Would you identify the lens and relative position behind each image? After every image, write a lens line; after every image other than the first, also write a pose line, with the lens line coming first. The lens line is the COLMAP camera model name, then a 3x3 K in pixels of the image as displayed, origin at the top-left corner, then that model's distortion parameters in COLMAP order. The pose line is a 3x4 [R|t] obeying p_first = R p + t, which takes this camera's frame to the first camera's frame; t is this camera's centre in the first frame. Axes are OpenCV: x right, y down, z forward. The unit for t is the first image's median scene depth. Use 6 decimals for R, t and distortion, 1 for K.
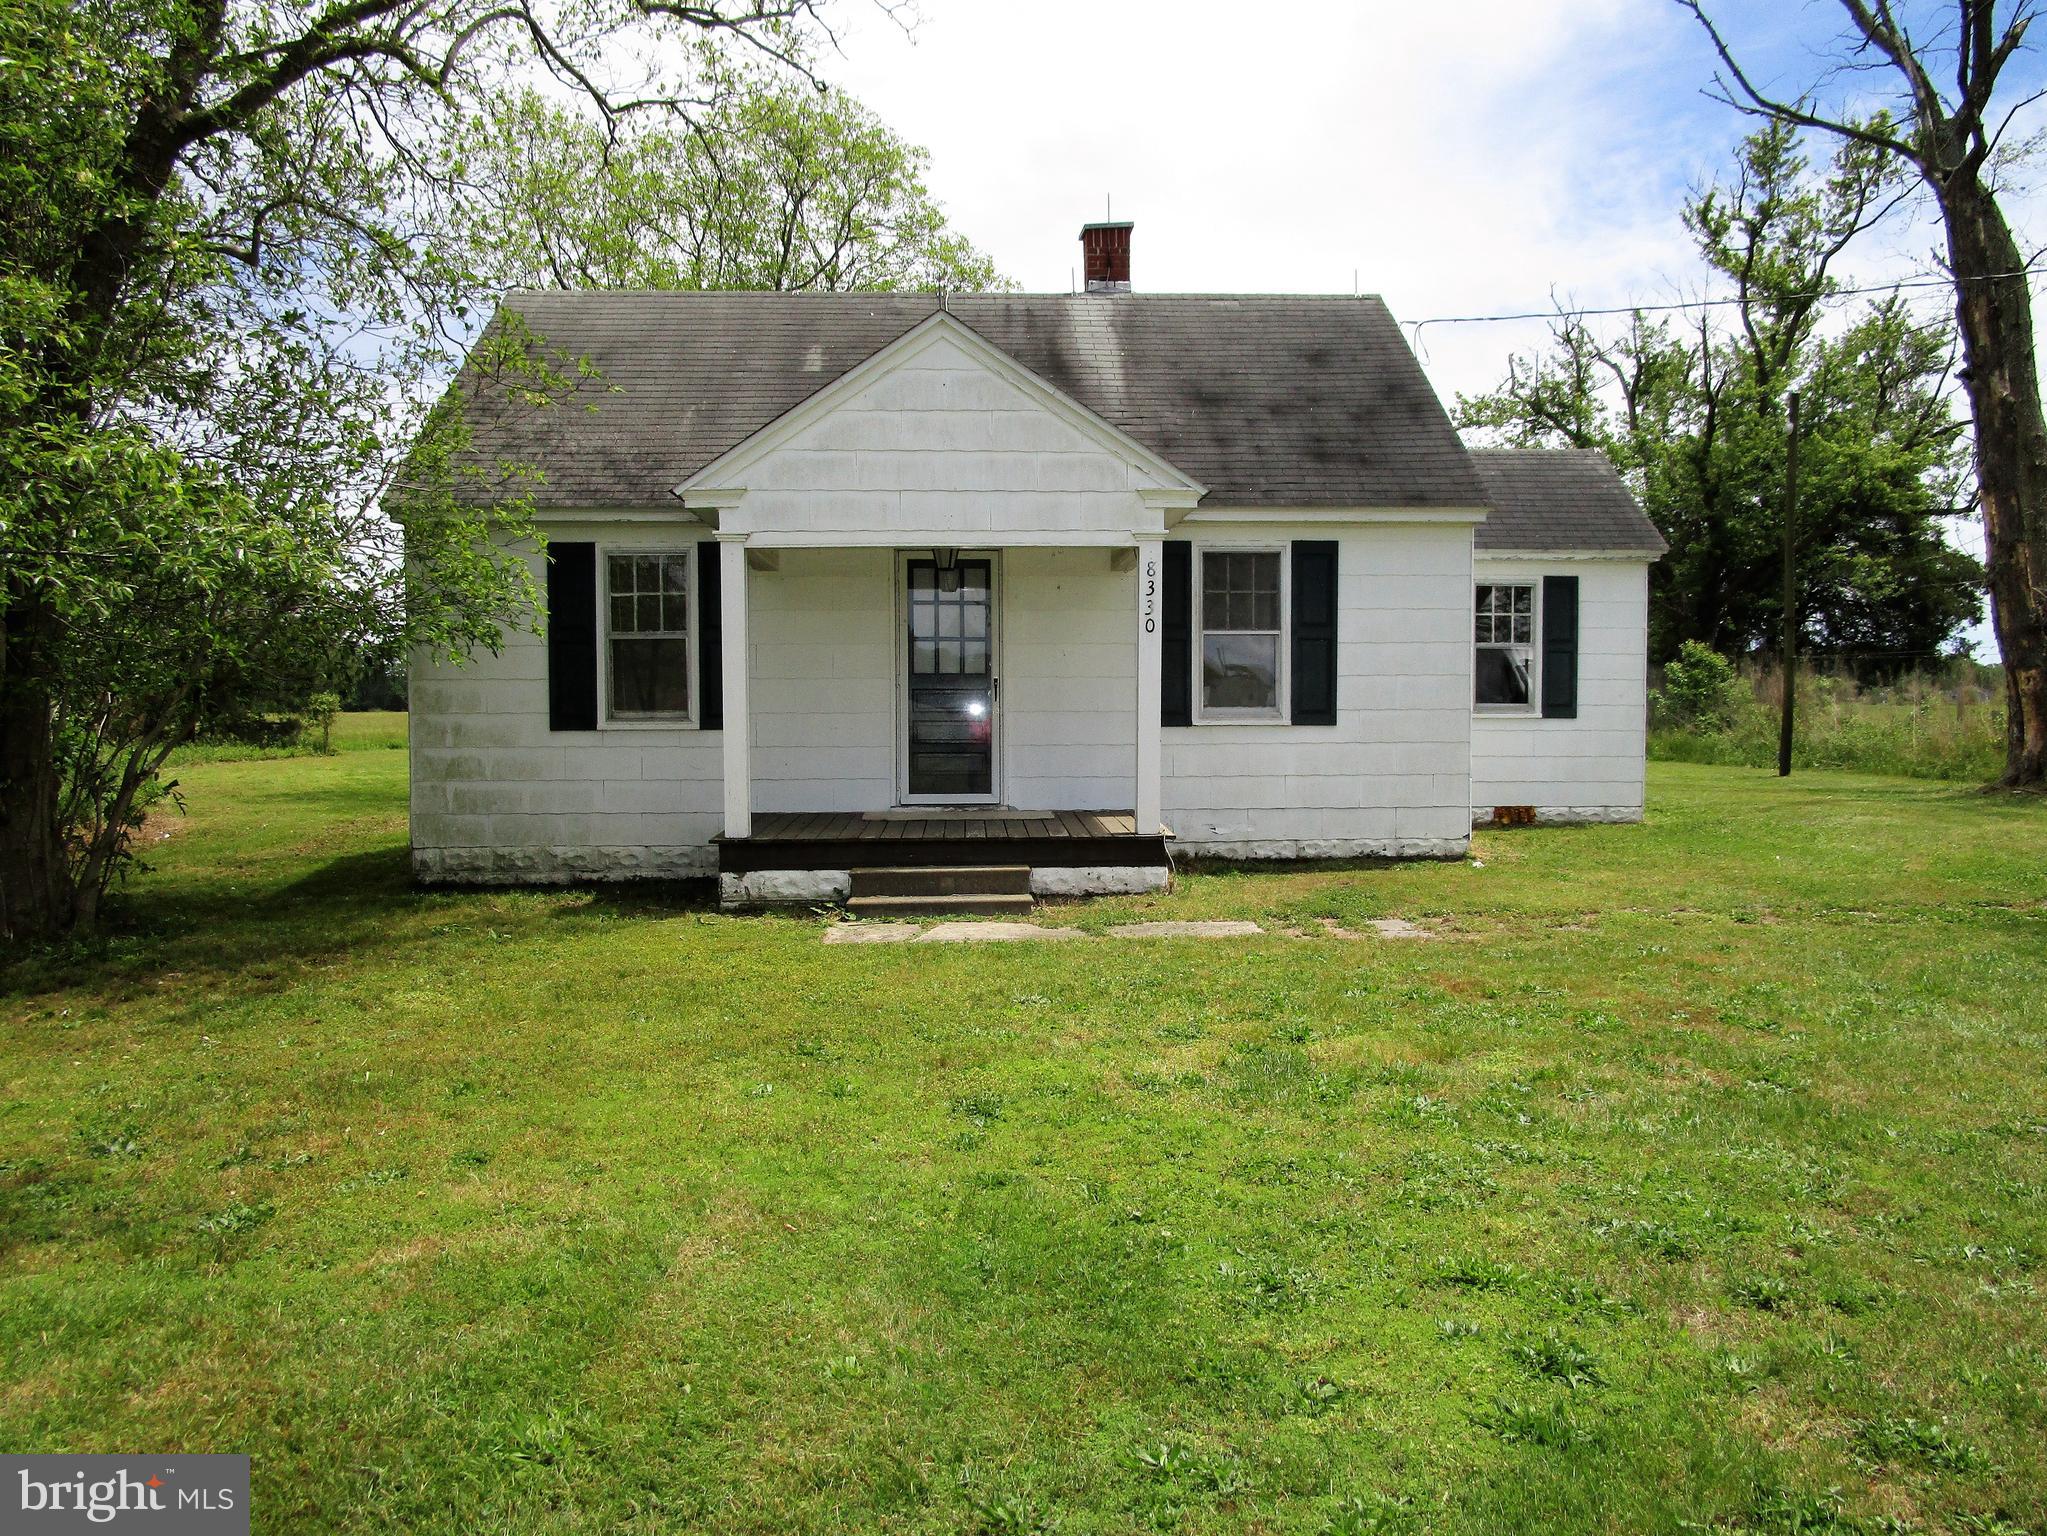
lens RADIAL K [[1434.7, 0, 1029.1], [0, 1434.7, 778.4], [0, 0, 1]] dist [-0.042481, 0.014202]
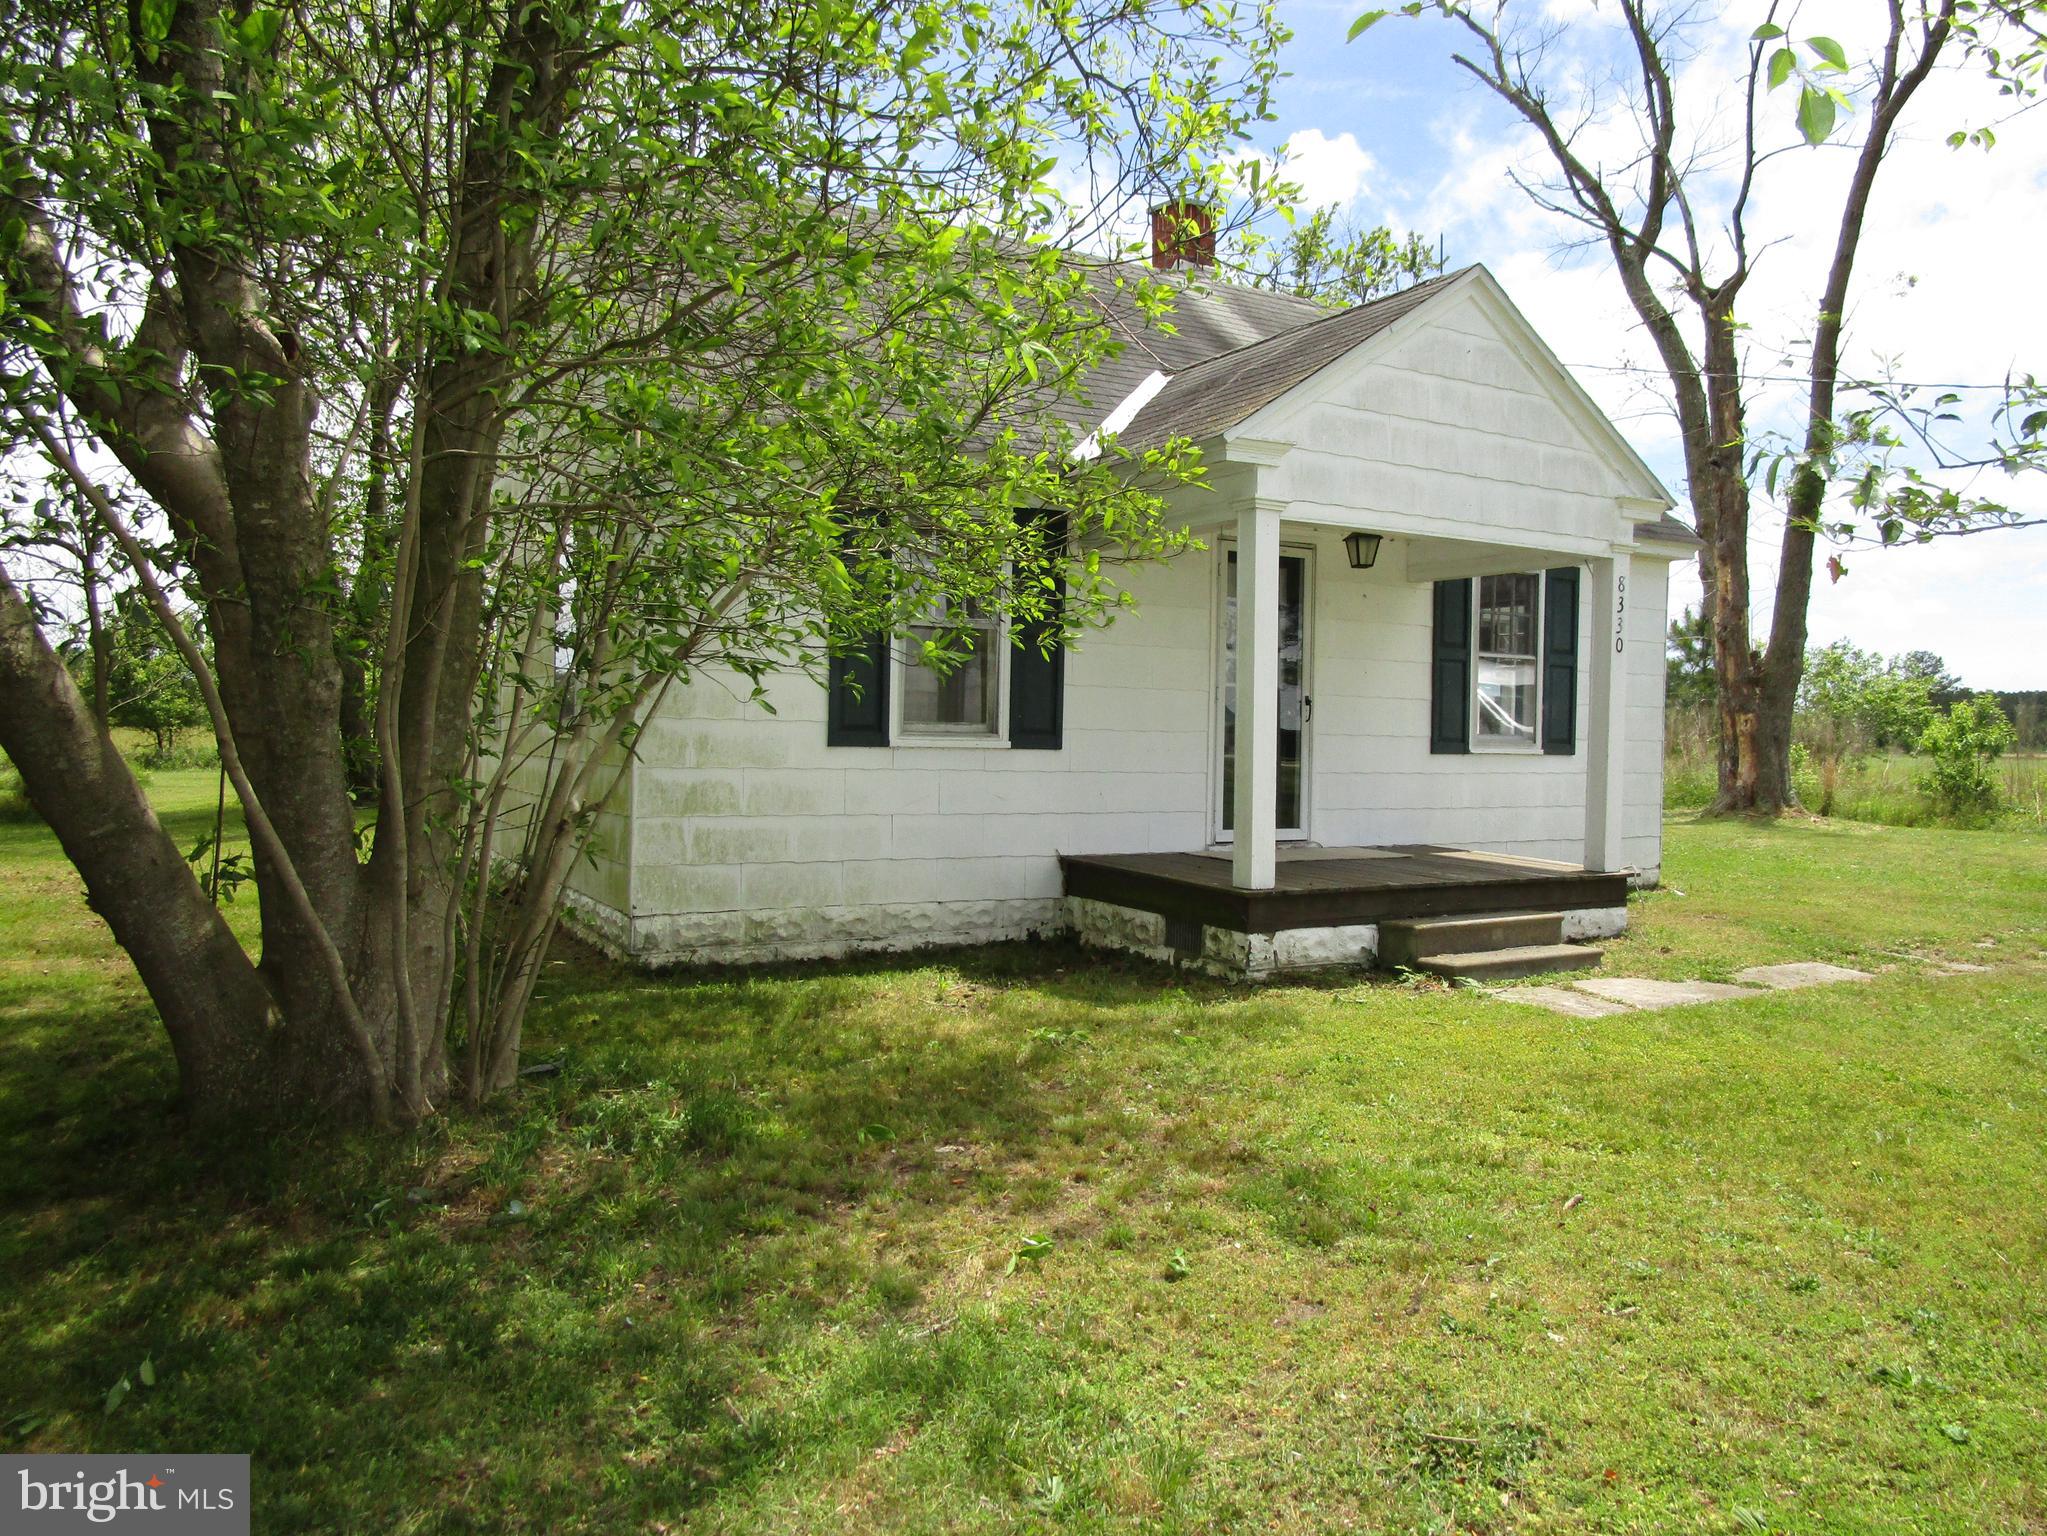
lens RADIAL K [[1434.7, 0, 1015.4], [0, 1434.7, 778.0], [0, 0, 1]] dist [-0.042481, 0.014202]
pose [[0.889717, 0.006651, 0.456463, -0.574541], [0.001357, 0.999851, -0.017214, -0.004792], [-0.456510, 0.015935, 0.889576, 0.309564]]
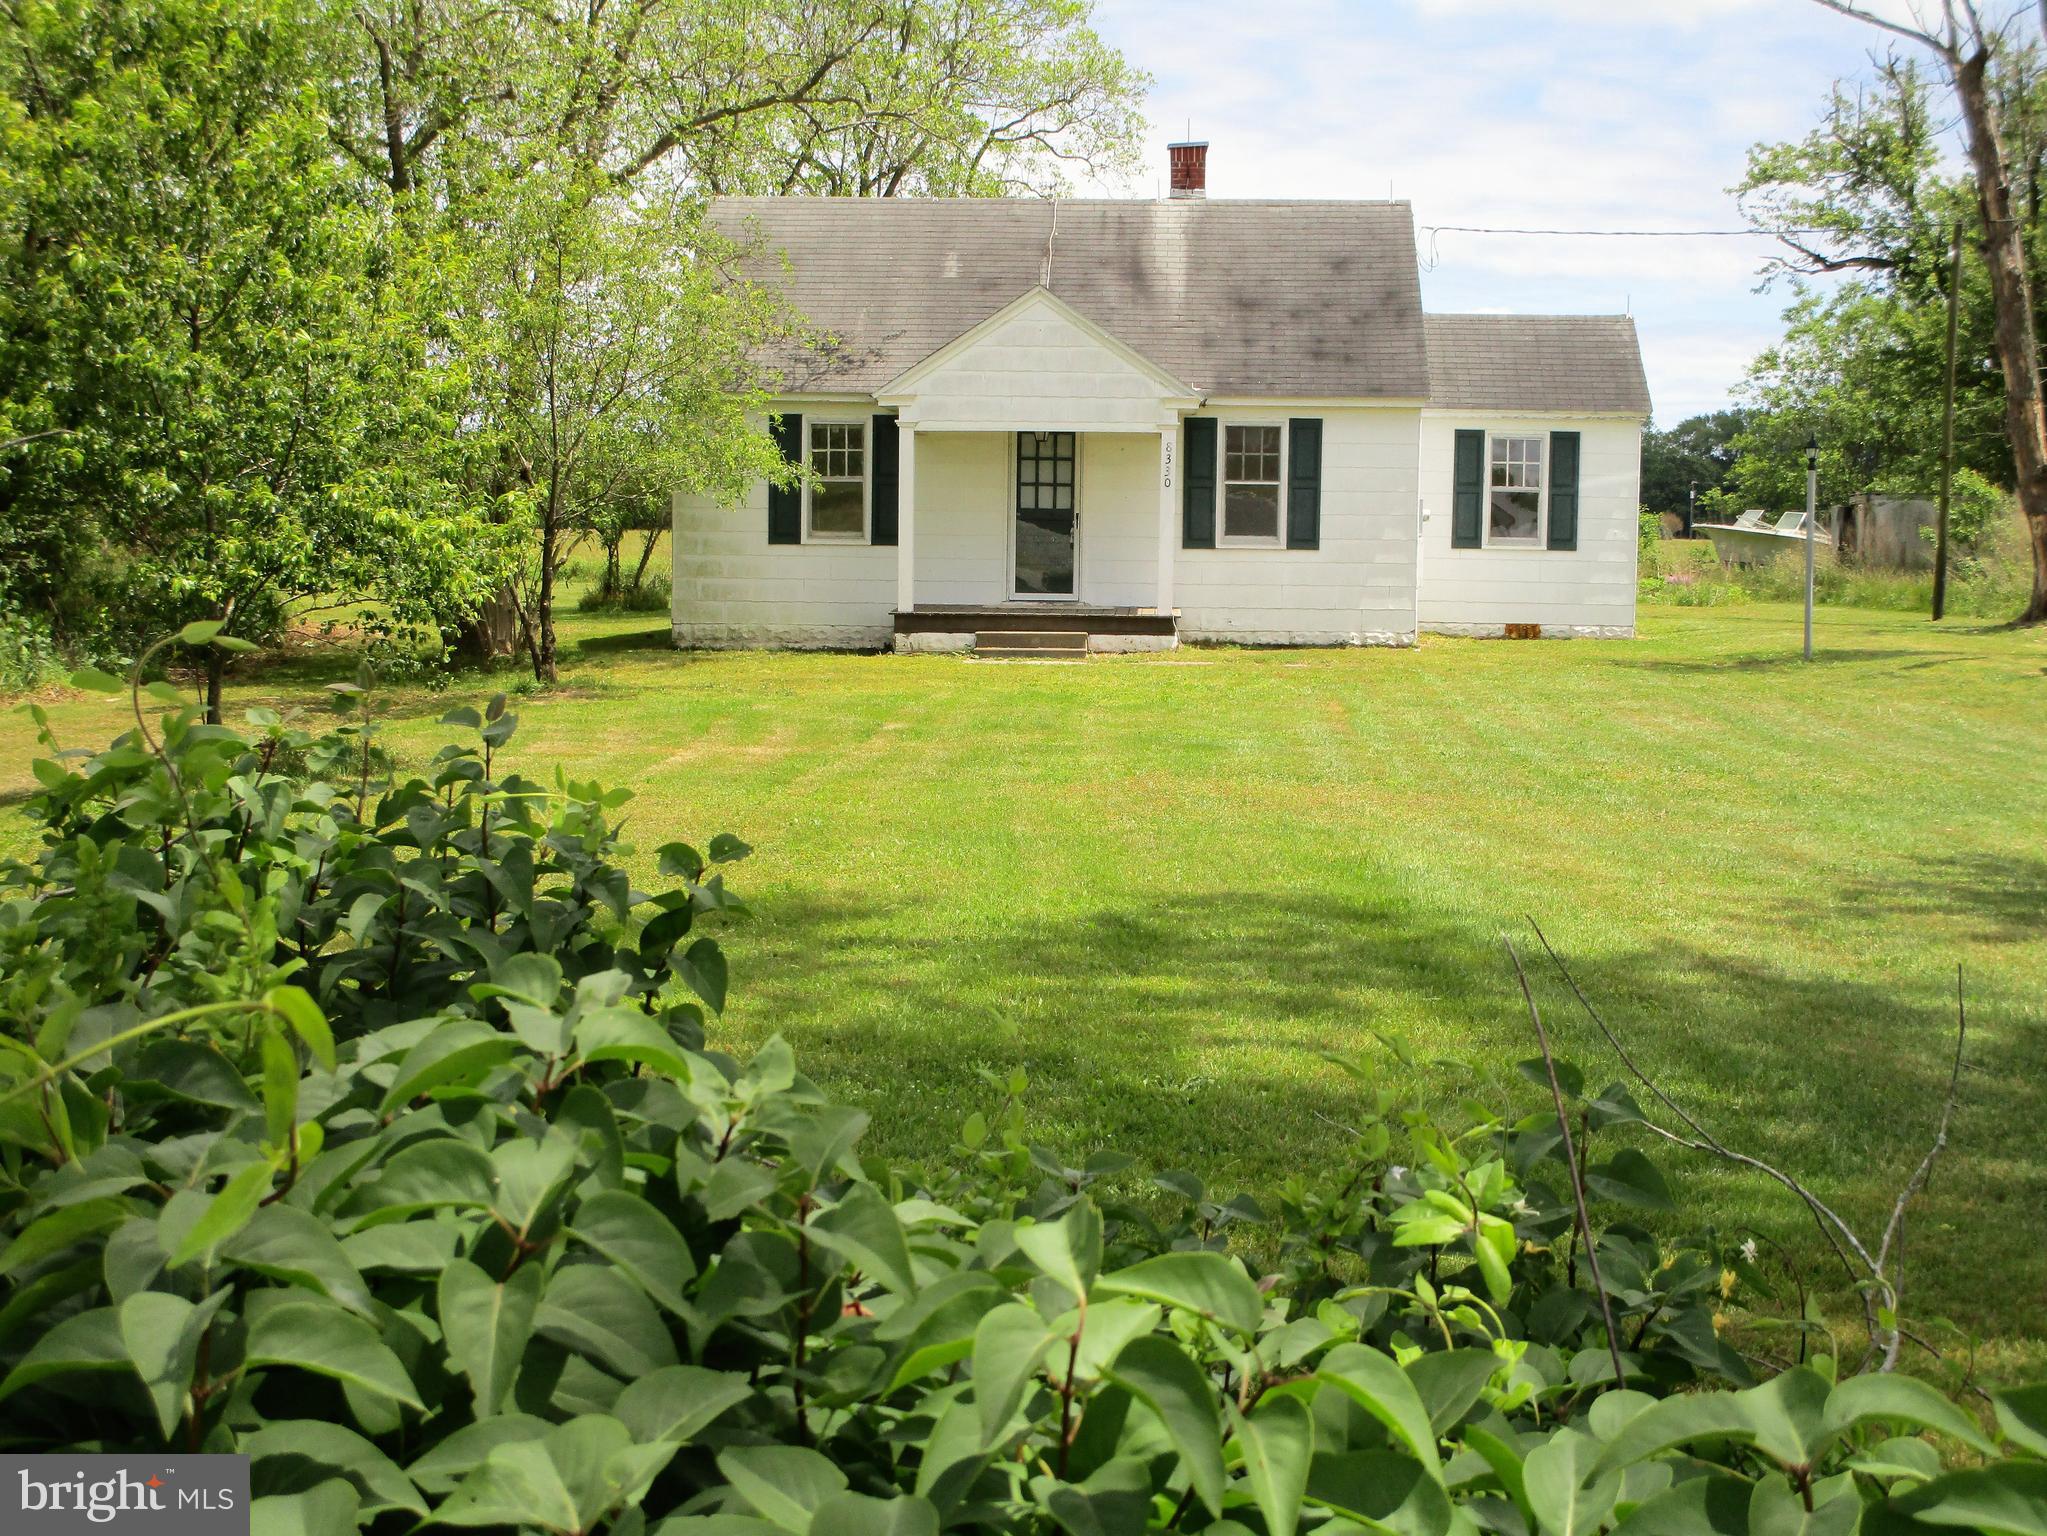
lens RADIAL K [[2662.1, 0, 1010.8], [0, 2662.1, 770.4], [0, 0, 1]] dist [-0.097581, 0.000000]
pose [[0.994857, 0.025157, -0.098115, 0.176426], [-0.021243, 0.998944, 0.040737, 0.079858], [0.099036, -0.038443, 0.994341, -1.644331]]
